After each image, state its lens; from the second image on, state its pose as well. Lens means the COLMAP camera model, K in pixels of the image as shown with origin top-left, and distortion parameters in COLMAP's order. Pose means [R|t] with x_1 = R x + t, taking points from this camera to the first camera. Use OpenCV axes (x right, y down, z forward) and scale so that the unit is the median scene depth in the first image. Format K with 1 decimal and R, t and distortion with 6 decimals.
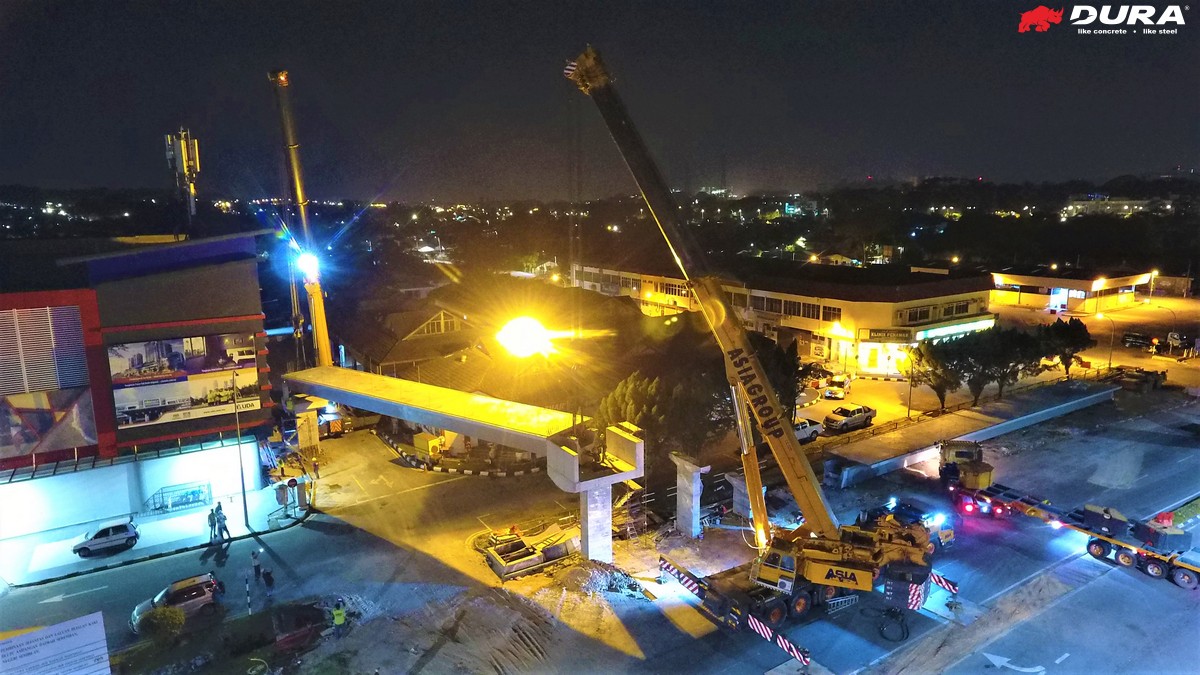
lens RADIAL K [[713.4, 0, 599.7], [0, 713.4, 336.2], [0, 0, 1]] dist [-0.001732, -0.000254]
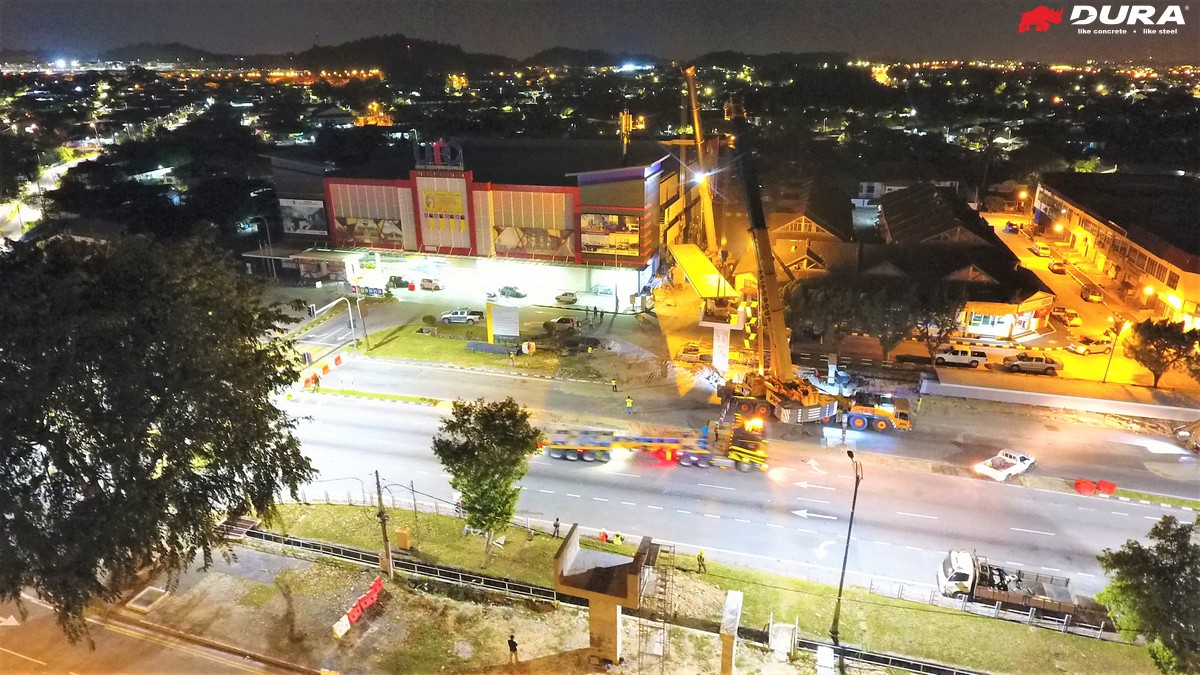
lens RADIAL K [[713.4, 0, 600.1], [0, 713.4, 338.3], [0, 0, 1]] dist [-0.001732, -0.000254]
pose [[0.644238, 0.275198, -0.713600, 1.002581], [-0.136594, 0.959422, 0.246681, -0.164545], [0.752529, -0.061448, 0.655686, -0.422746]]
